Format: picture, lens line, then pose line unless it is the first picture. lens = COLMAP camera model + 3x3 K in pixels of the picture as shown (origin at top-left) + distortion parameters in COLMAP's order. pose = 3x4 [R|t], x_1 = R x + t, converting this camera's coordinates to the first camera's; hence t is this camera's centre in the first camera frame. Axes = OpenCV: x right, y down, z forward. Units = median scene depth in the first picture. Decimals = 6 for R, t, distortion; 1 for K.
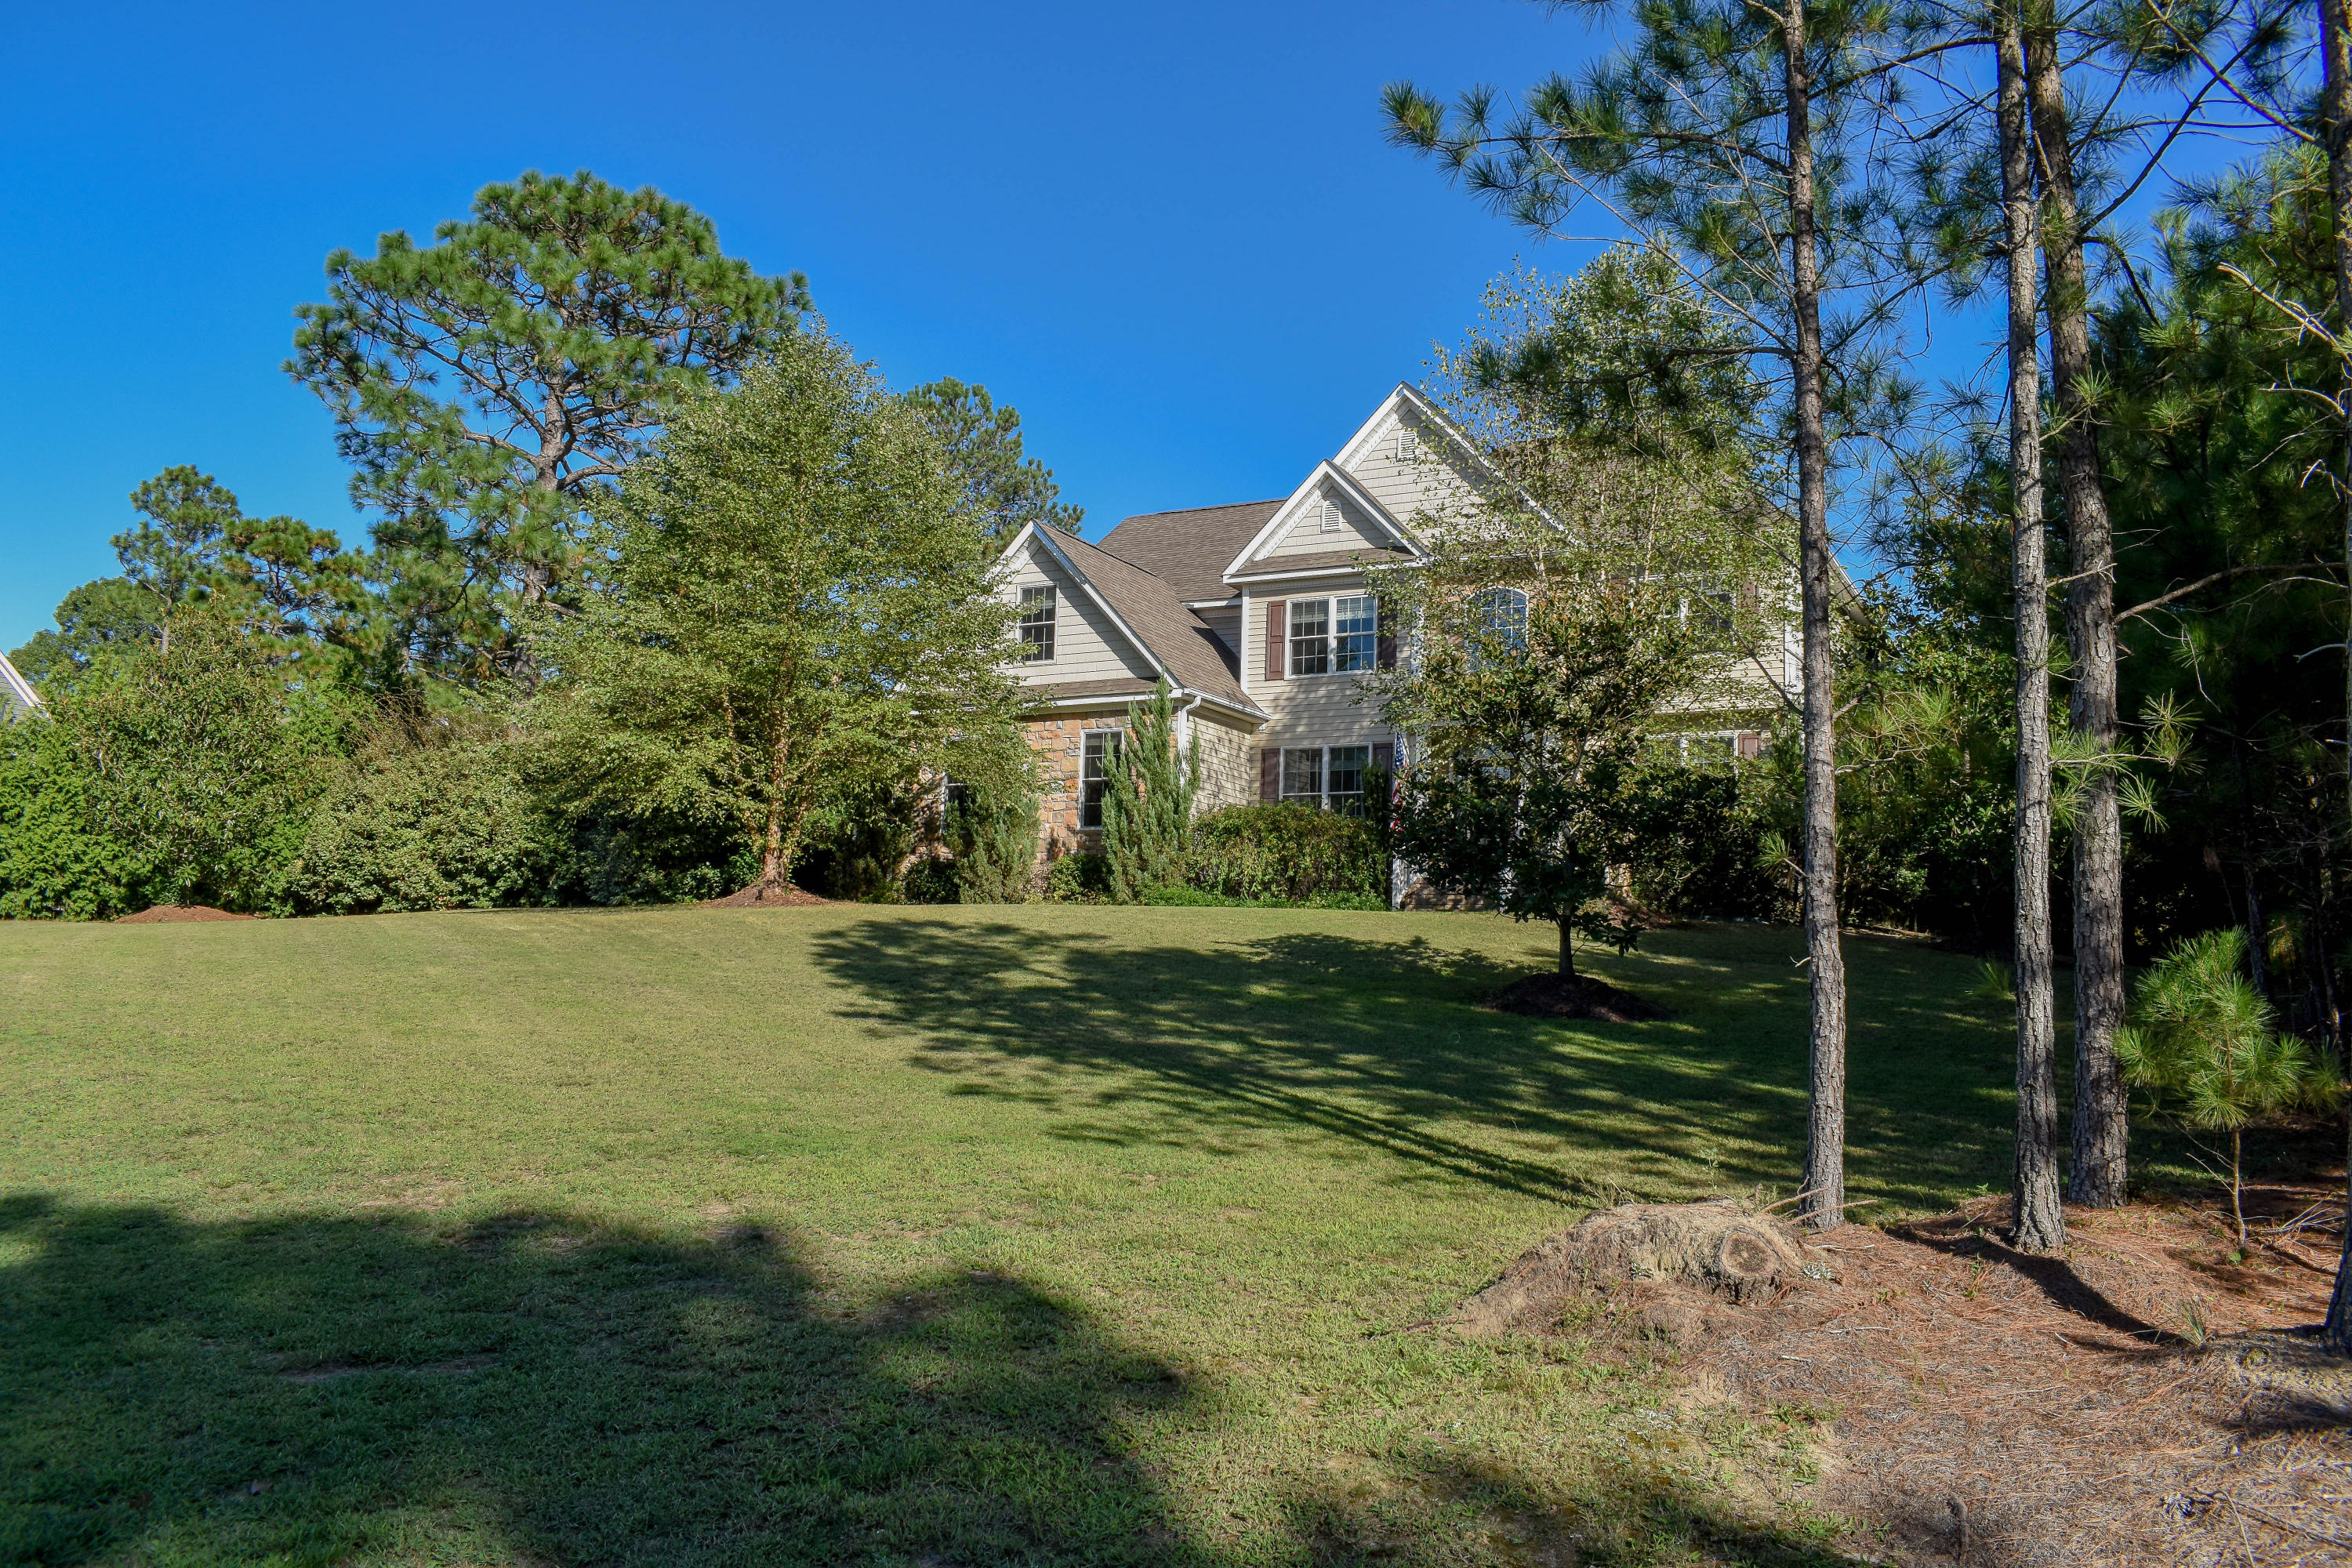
lens RADIAL K [[1833.5, 0, 1191.8], [0, 1833.5, 771.5], [0, 0, 1]] dist [-0.098524, 0.017522]
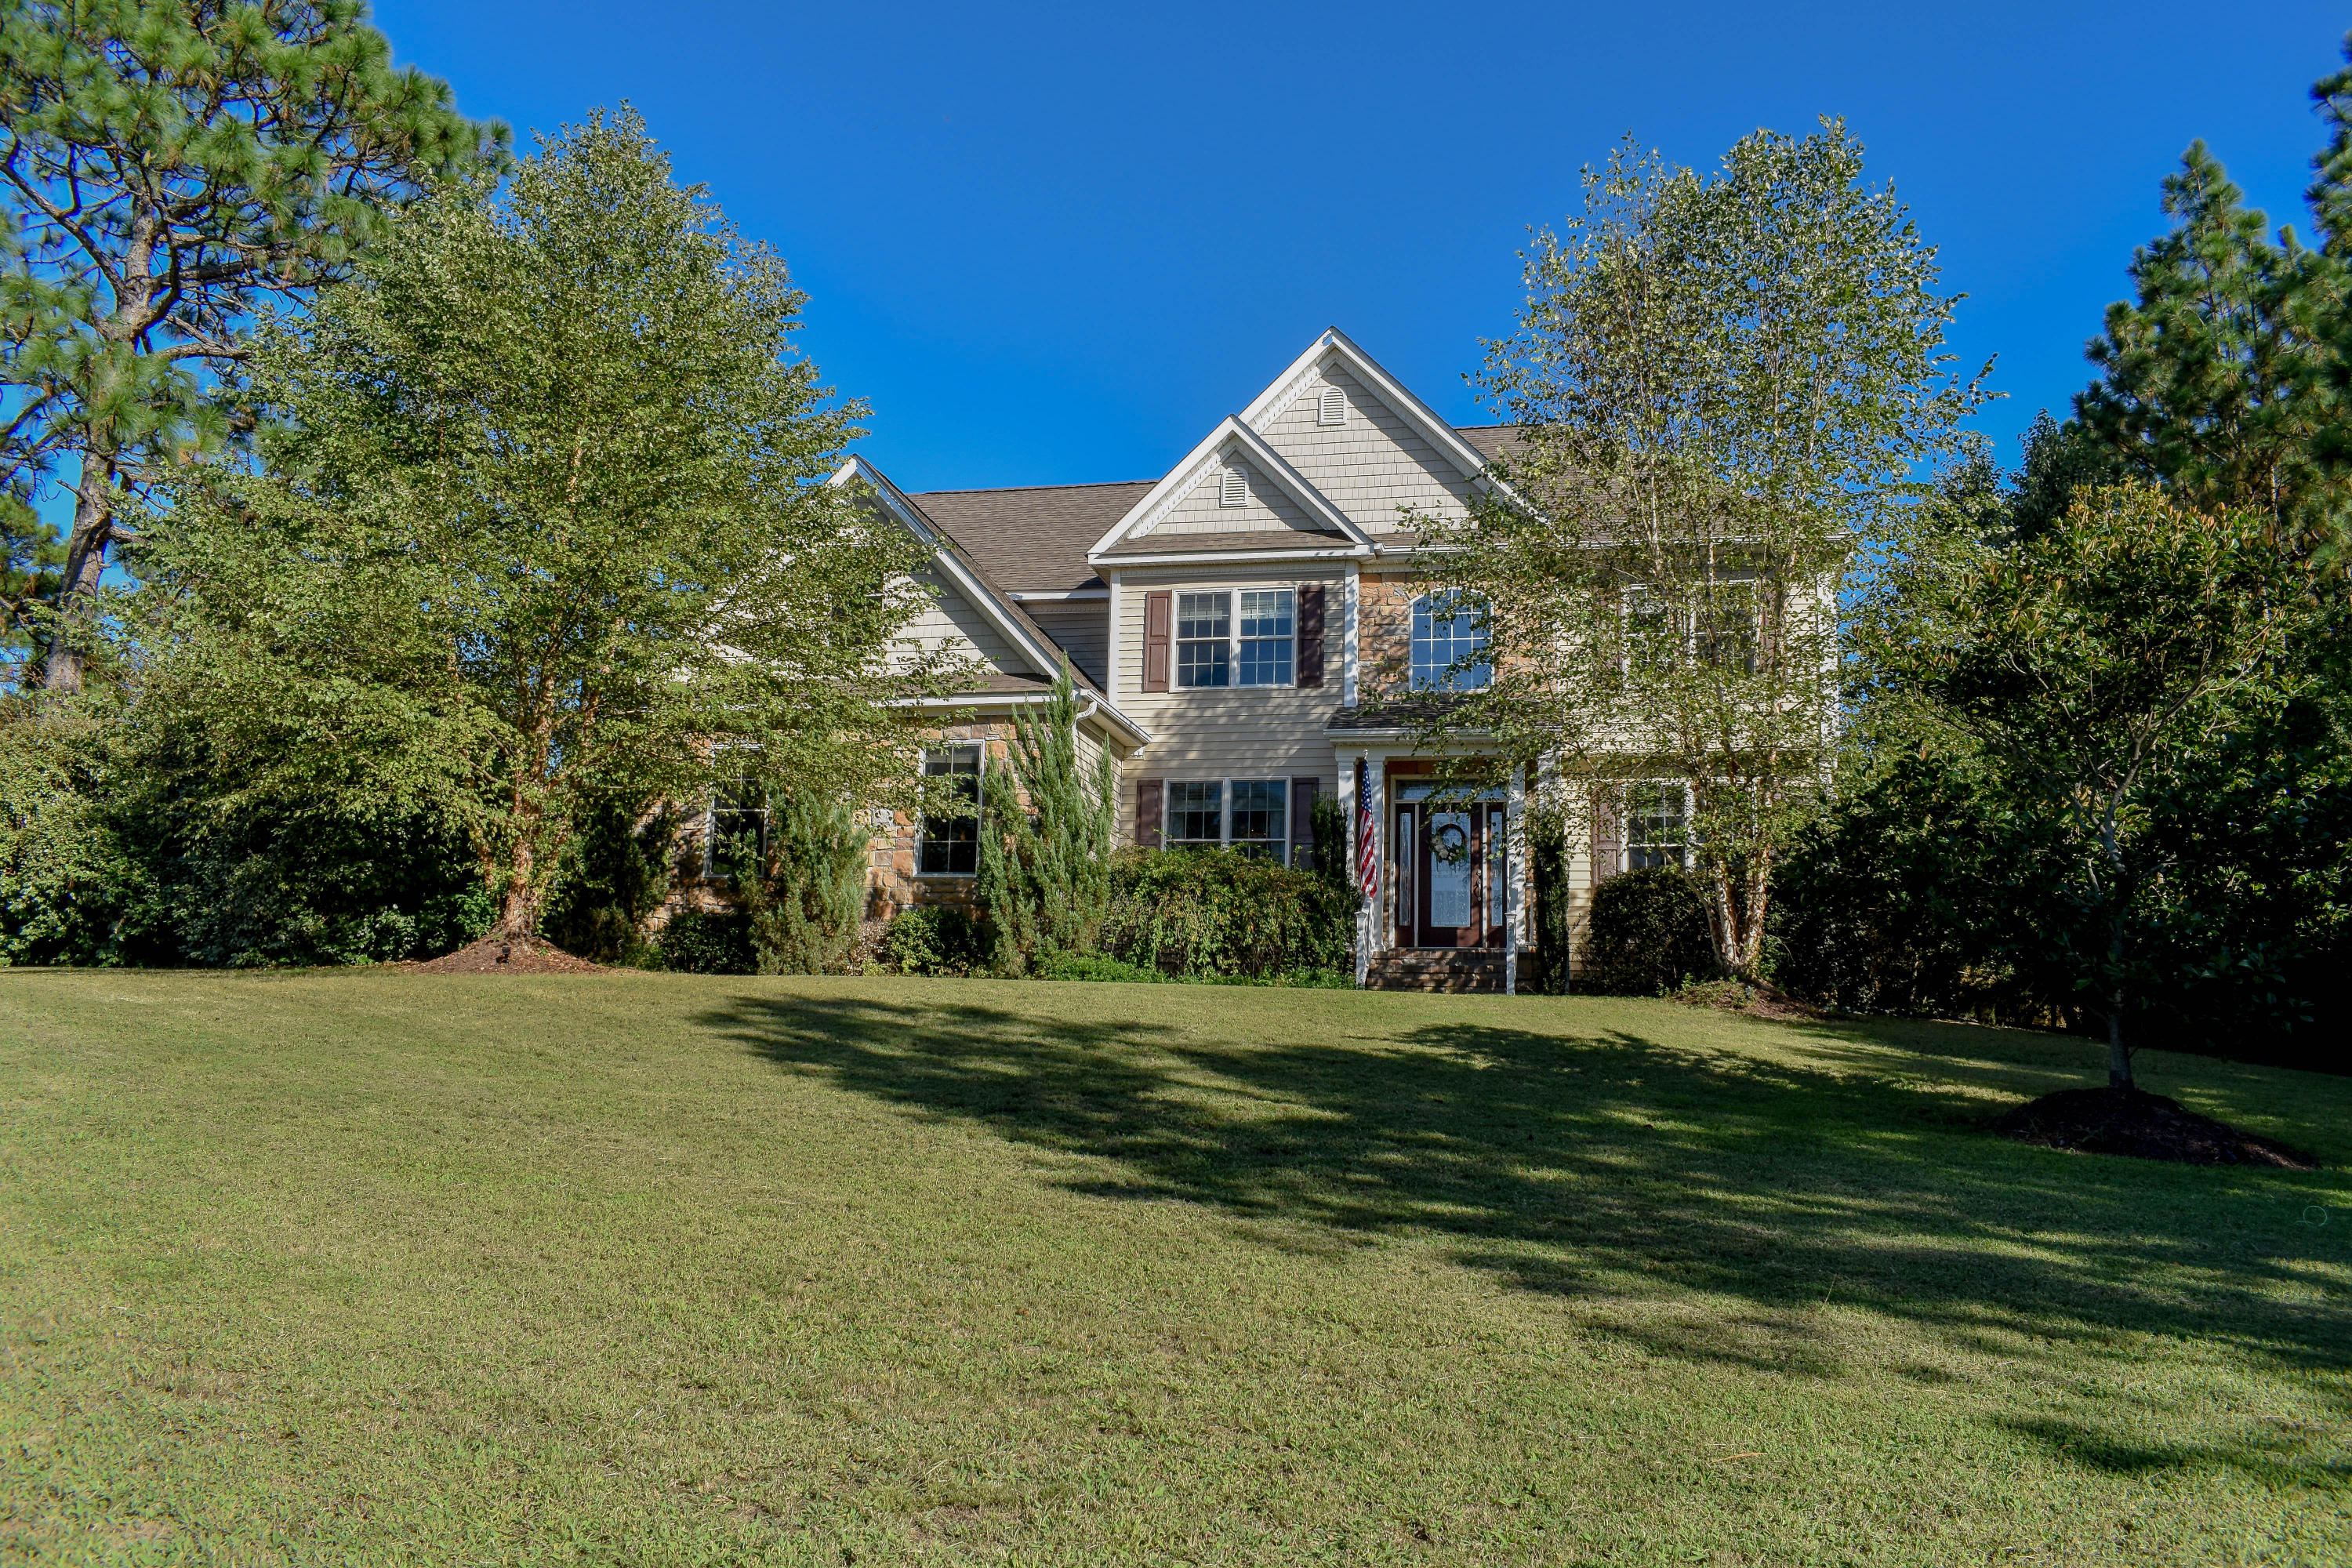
lens RADIAL K [[1833.5, 0, 1191.8], [0, 1833.5, 771.5], [0, 0, 1]] dist [-0.098524, 0.017522]
pose [[0.961231, 0.045285, 0.272002, -0.153775], [-0.032907, 0.998212, -0.049901, 0.022389], [-0.273775, 0.039016, 0.961002, 0.262872]]
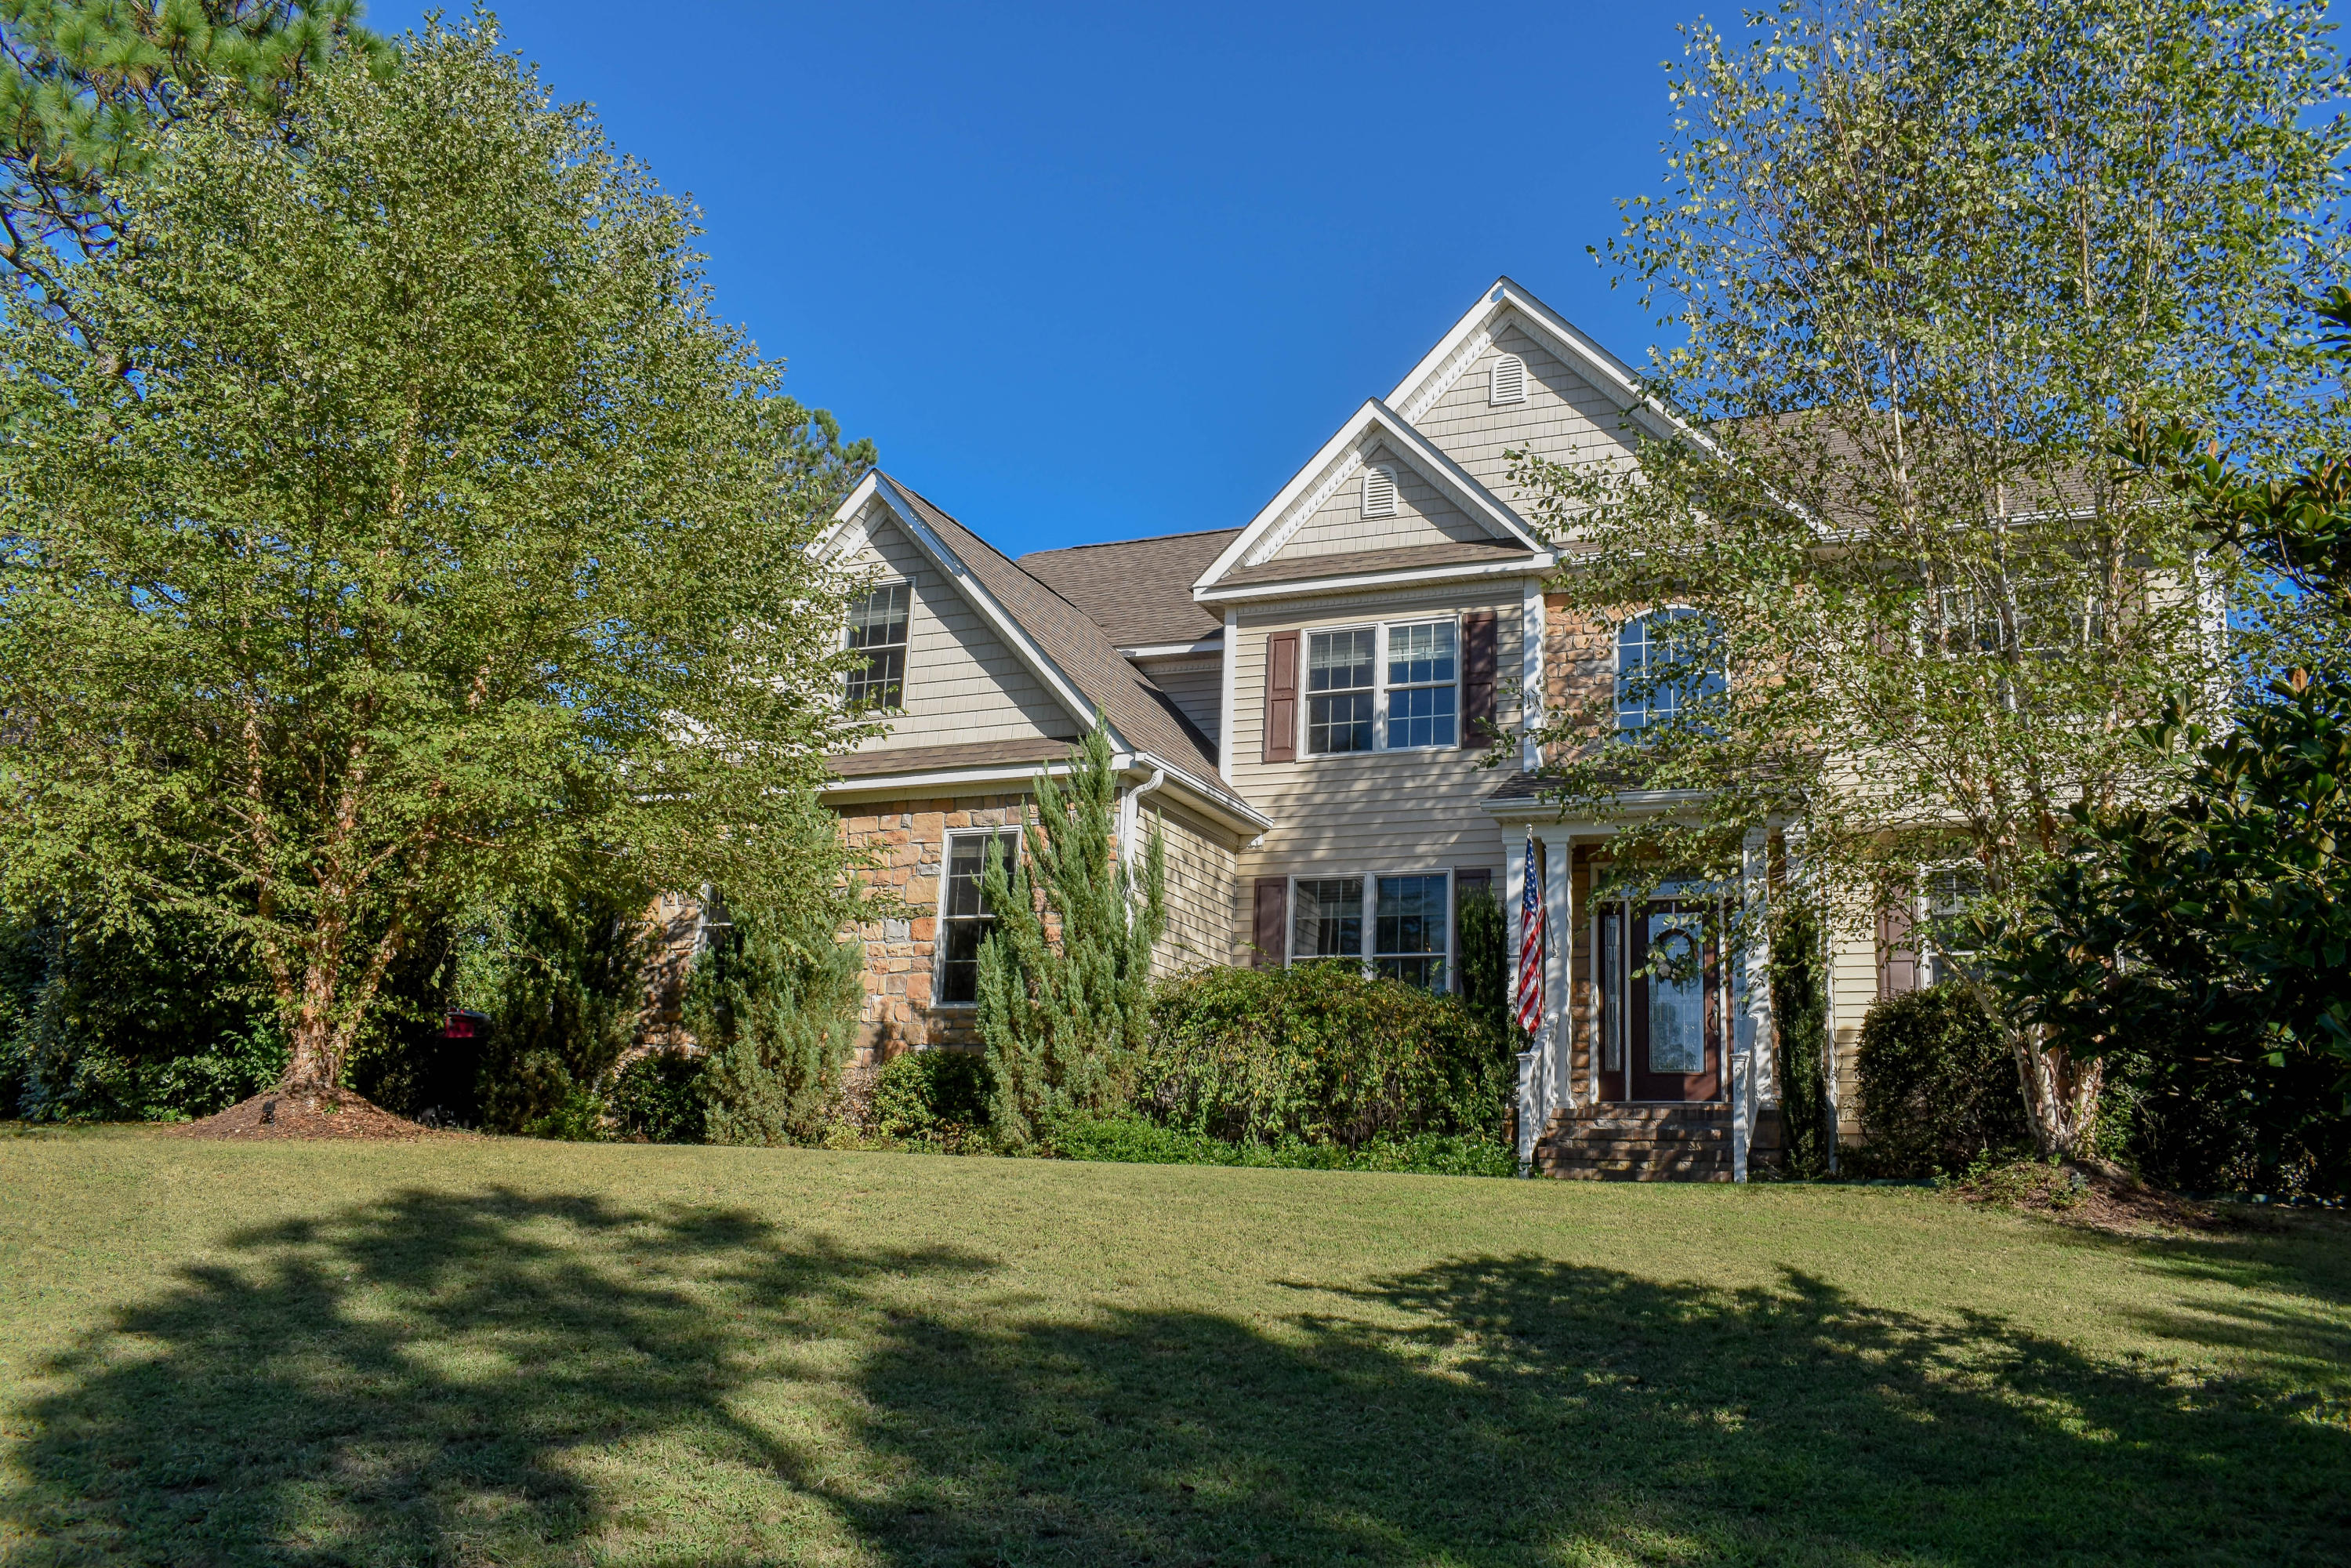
lens RADIAL K [[1872.2, 0, 1206.9], [0, 1872.2, 775.0], [0, 0, 1]] dist [-0.098302, 0.011339]
pose [[0.996553, 0.033368, 0.075953, -0.024073], [-0.024718, 0.993388, -0.112110, 0.022683], [-0.079192, 0.109846, 0.990789, 0.421683]]
